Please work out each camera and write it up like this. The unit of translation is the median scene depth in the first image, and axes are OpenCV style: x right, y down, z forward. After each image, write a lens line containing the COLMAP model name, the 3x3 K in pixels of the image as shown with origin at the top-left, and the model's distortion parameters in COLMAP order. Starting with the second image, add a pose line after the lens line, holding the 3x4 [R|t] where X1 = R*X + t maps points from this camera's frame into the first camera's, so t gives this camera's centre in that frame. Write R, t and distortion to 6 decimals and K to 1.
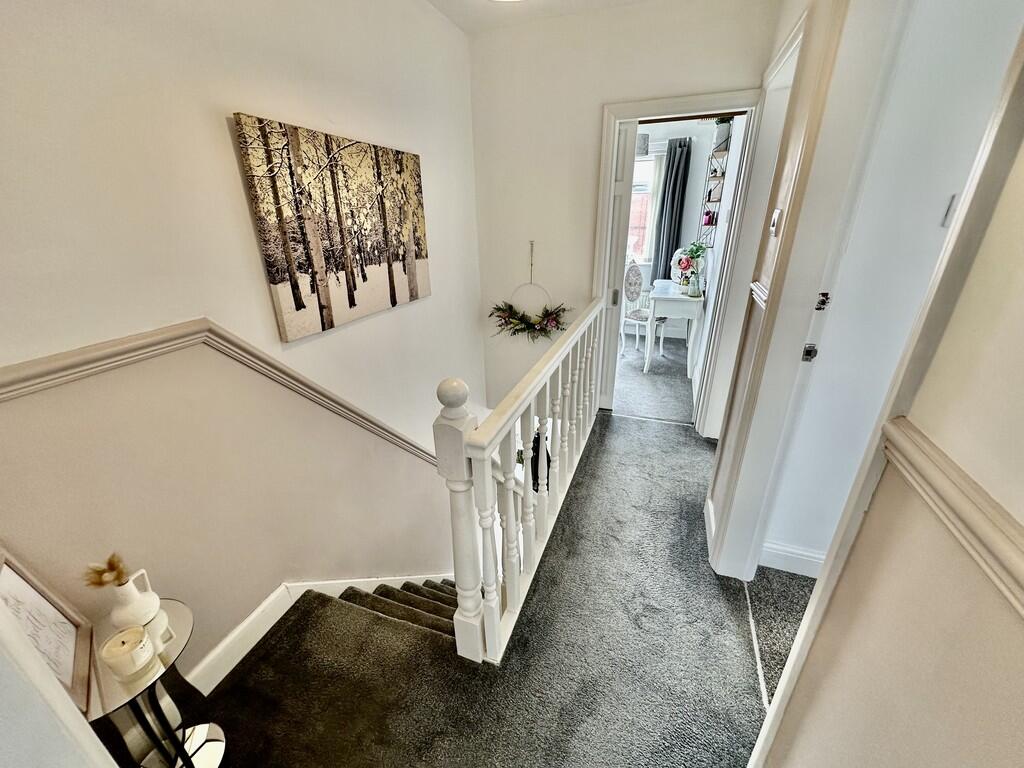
lens RADIAL K [[410.3, 0, 511.6], [0, 410.3, 381.9], [0, 0, 1]] dist [-0.000906, 0.000683]
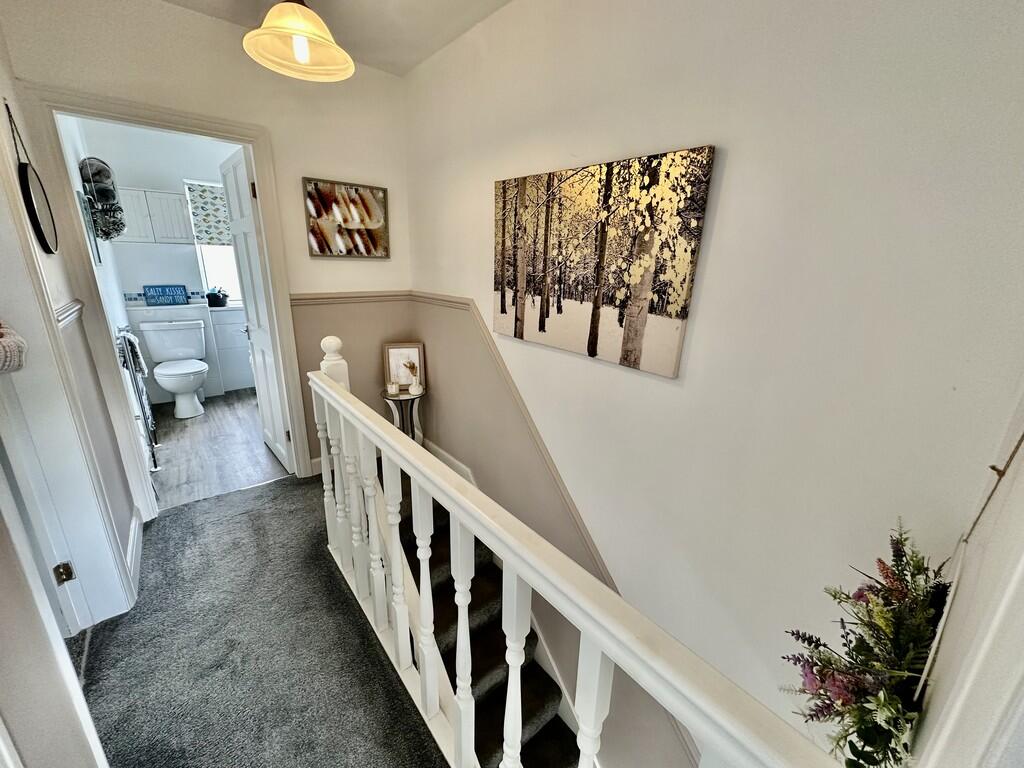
lens RADIAL K [[410.3, 0, 510.9], [0, 410.3, 382.0], [0, 0, 1]] dist [-0.000906, 0.000683]
pose [[-0.505062, 0.252075, -0.825451, 0.549325], [-0.348997, 0.815074, 0.462444, -0.534087], [0.789375, 0.521644, -0.323690, 1.344154]]
